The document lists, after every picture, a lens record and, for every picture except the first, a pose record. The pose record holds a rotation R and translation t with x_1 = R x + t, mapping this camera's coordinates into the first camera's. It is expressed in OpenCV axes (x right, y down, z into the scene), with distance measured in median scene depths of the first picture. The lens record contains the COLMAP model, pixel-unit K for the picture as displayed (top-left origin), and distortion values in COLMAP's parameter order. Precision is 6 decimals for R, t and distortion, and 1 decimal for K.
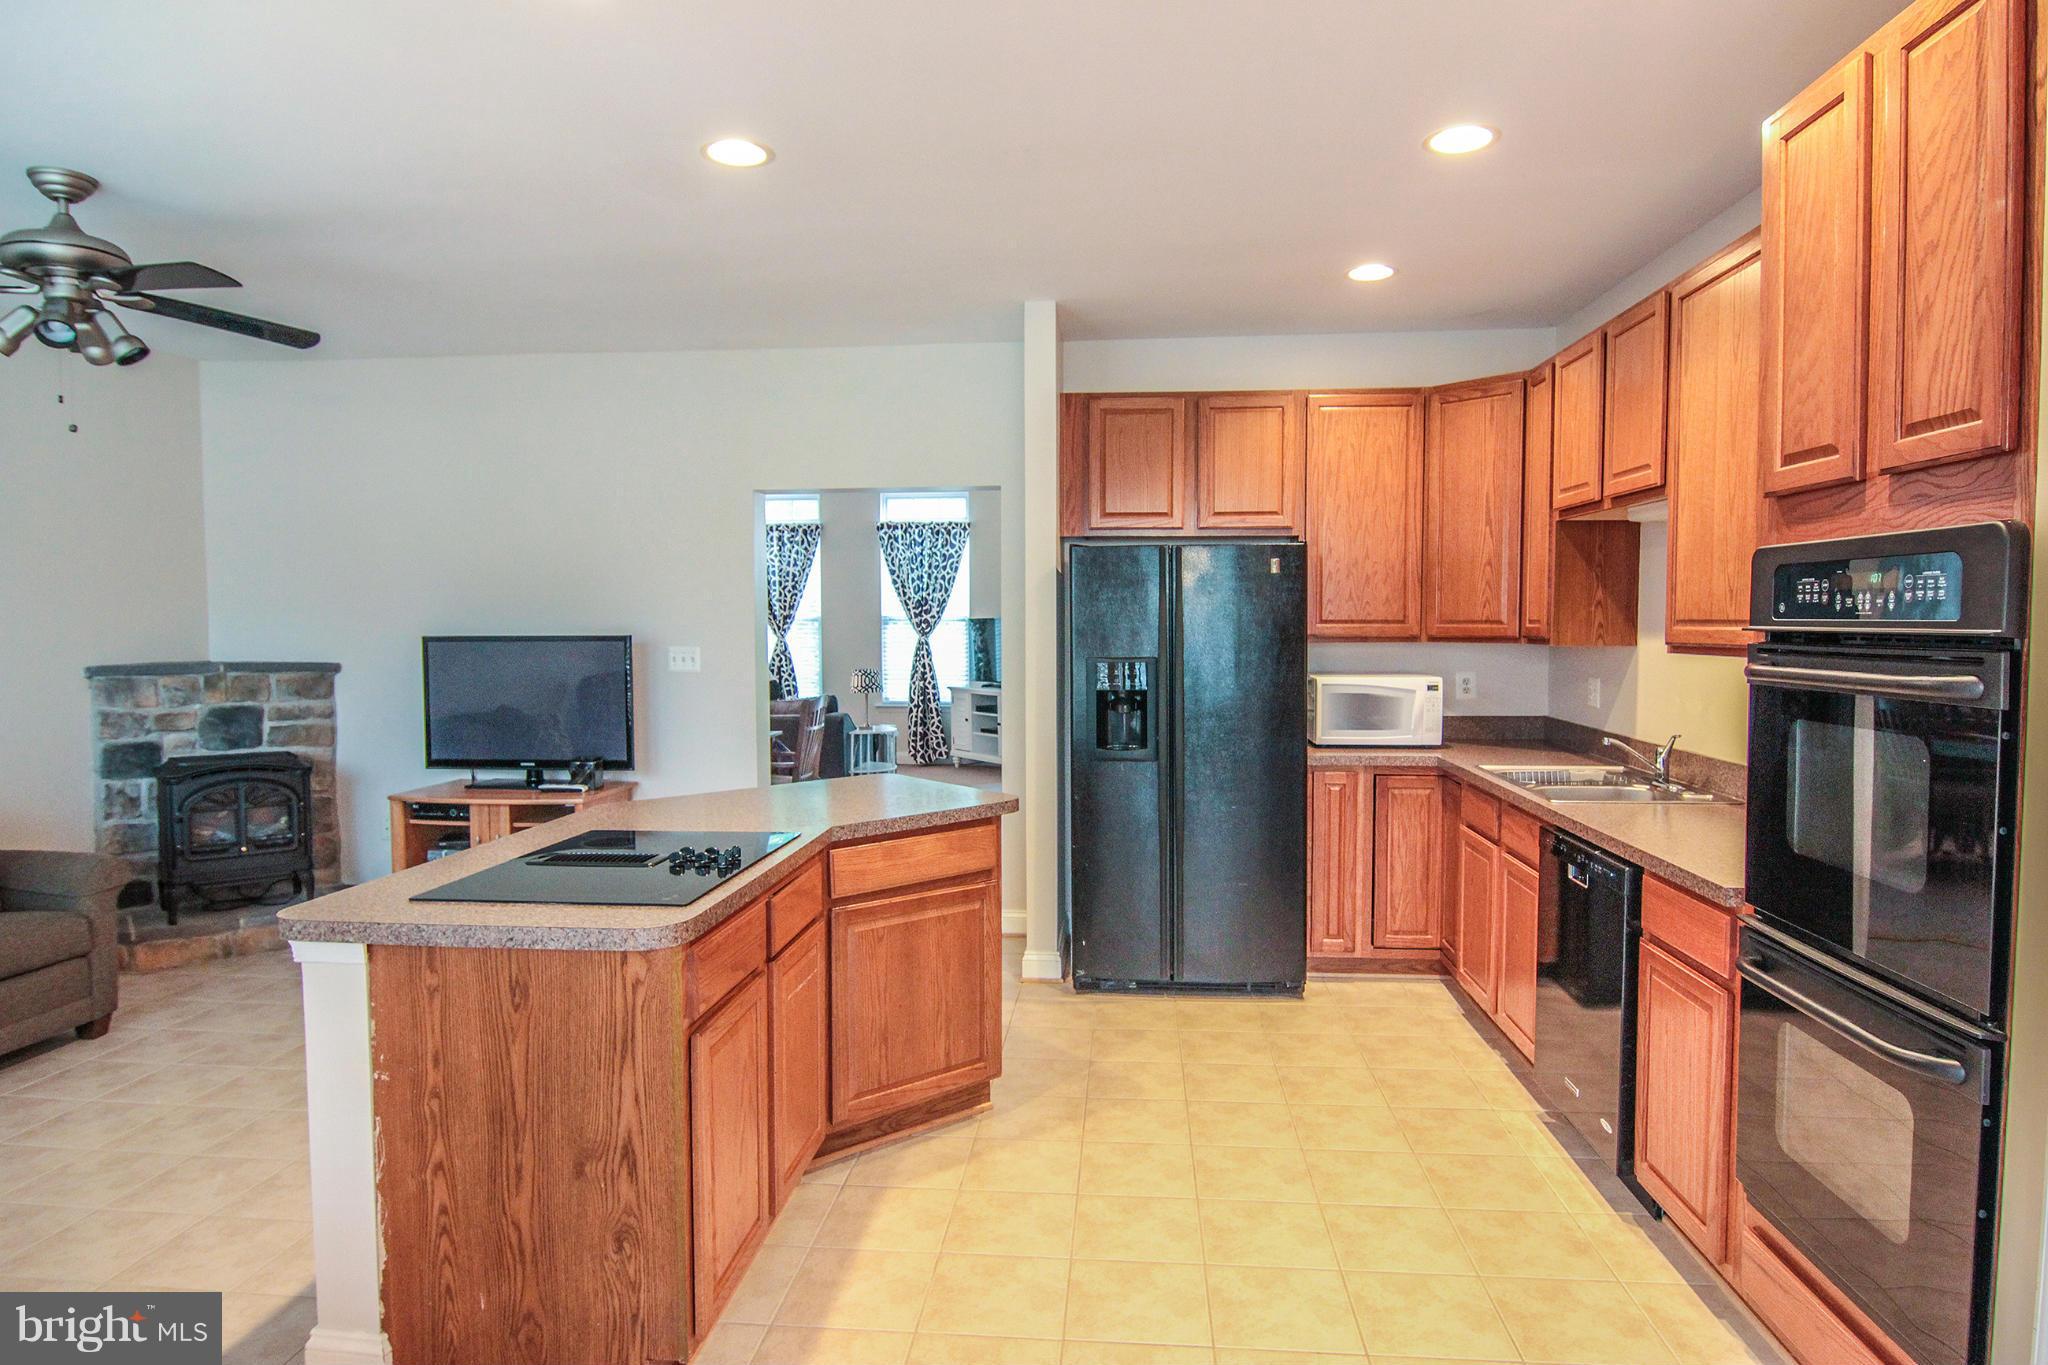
lens RADIAL K [[1159.0, 0, 1033.0], [0, 1159.0, 676.2], [0, 0, 1]] dist [-0.004530, -0.012374]
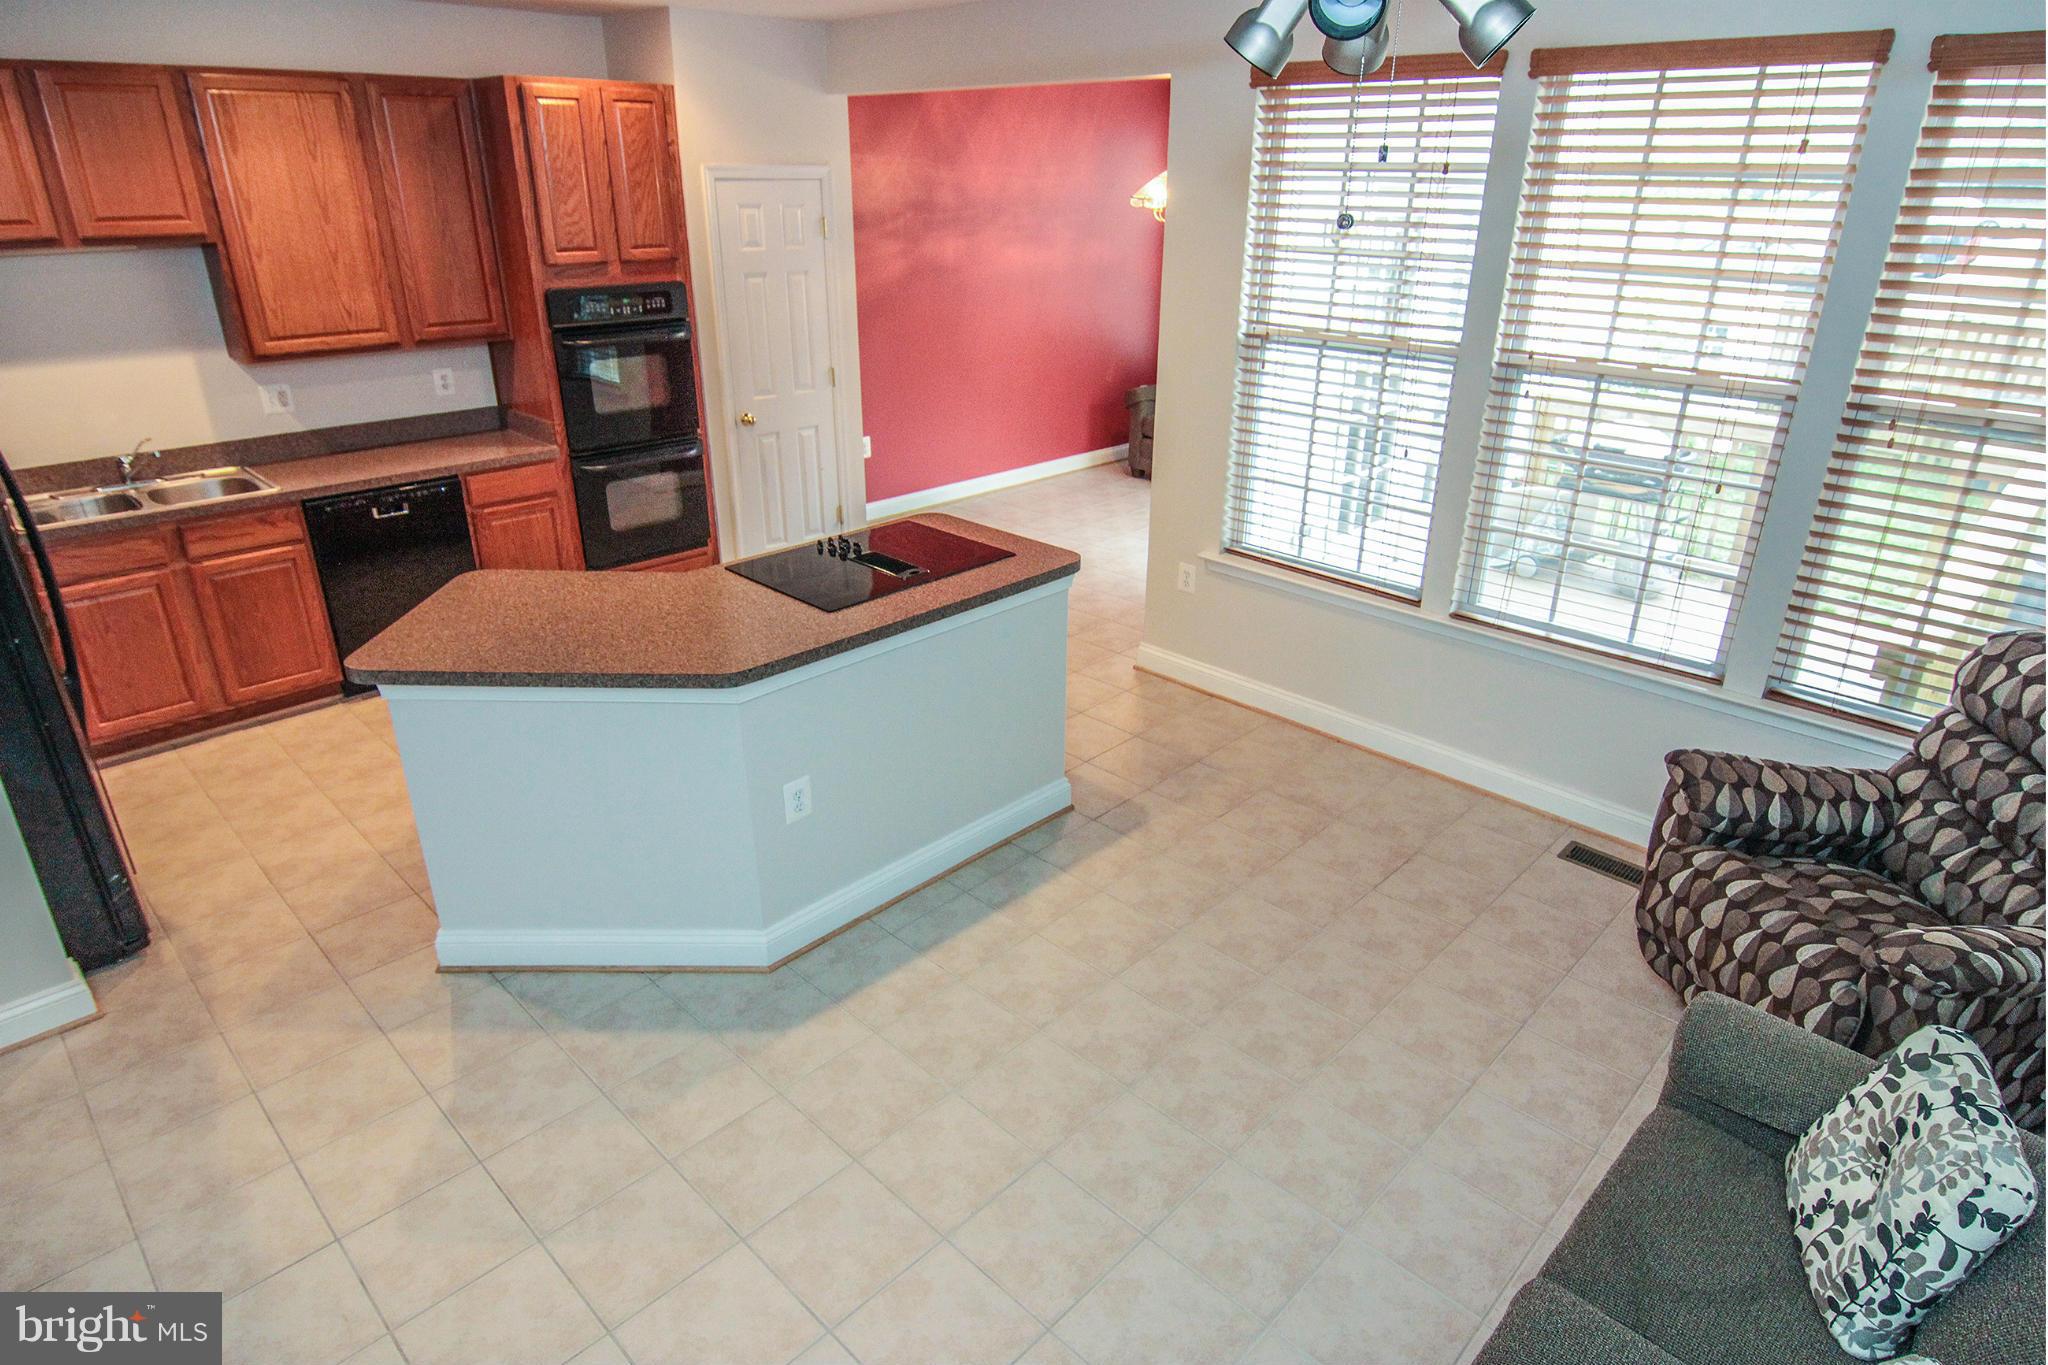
lens RADIAL K [[1159.0, 0, 1033.0], [0, 1159.0, 676.2], [0, 0, 1]] dist [-0.004530, -0.012374]
pose [[-0.776638, -0.238337, 0.583121, -1.889708], [0.037852, 0.906336, 0.420858, -0.402920], [-0.628809, 0.348927, -0.694873, 2.646624]]
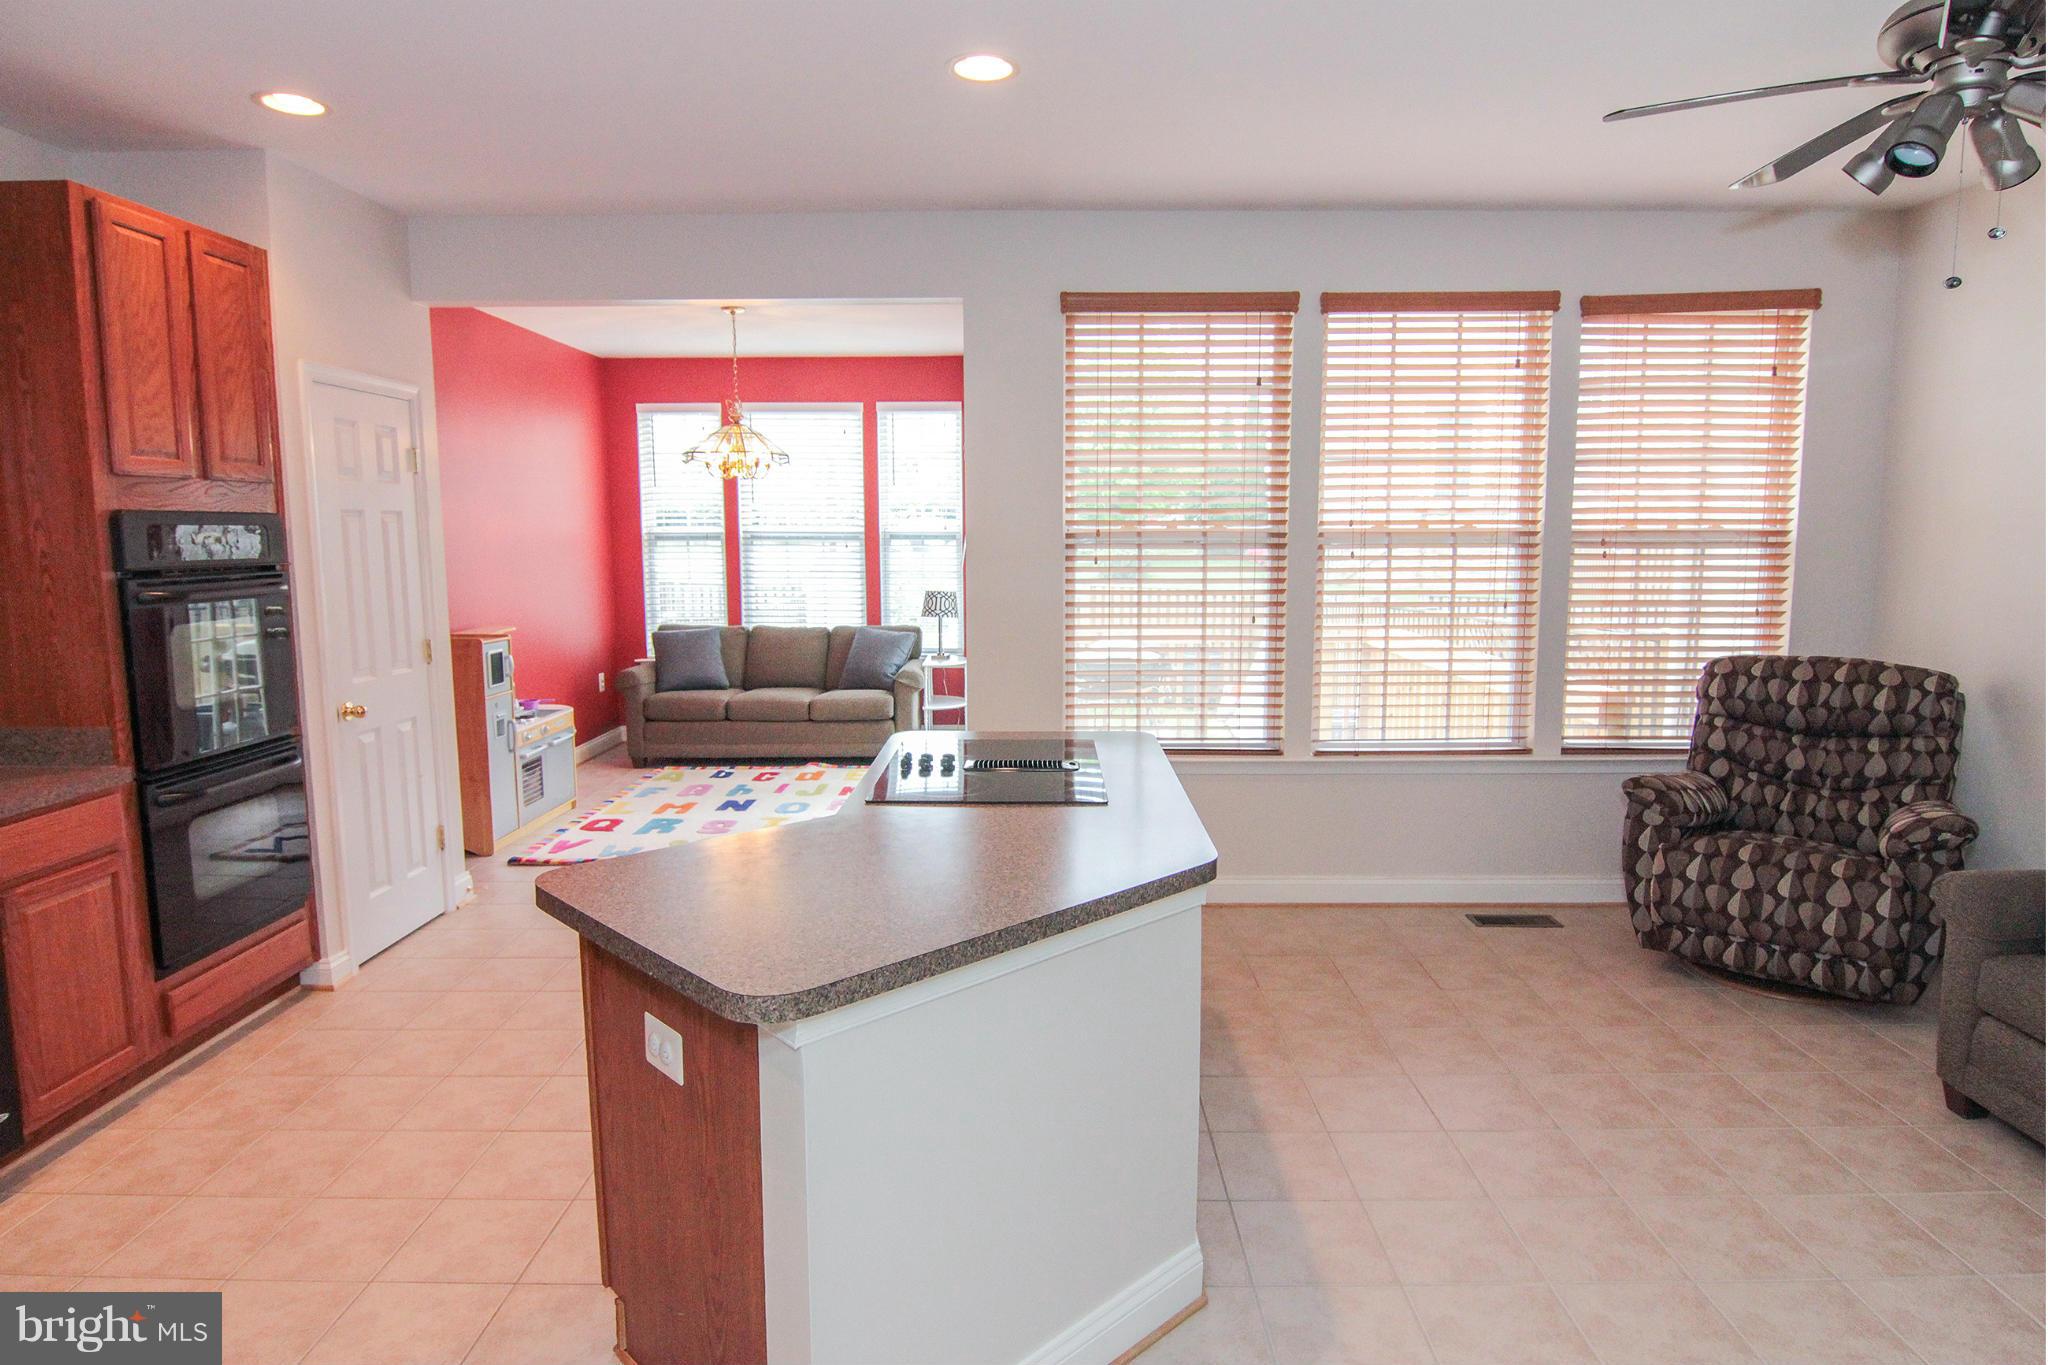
lens RADIAL K [[1159.0, 0, 1033.0], [0, 1159.0, 676.2], [0, 0, 1]] dist [-0.004530, -0.012374]
pose [[-0.996271, 0.034370, -0.079139, -0.403641], [0.019994, 0.984233, 0.175743, -0.160847], [0.083931, 0.173506, -0.981250, 2.926461]]
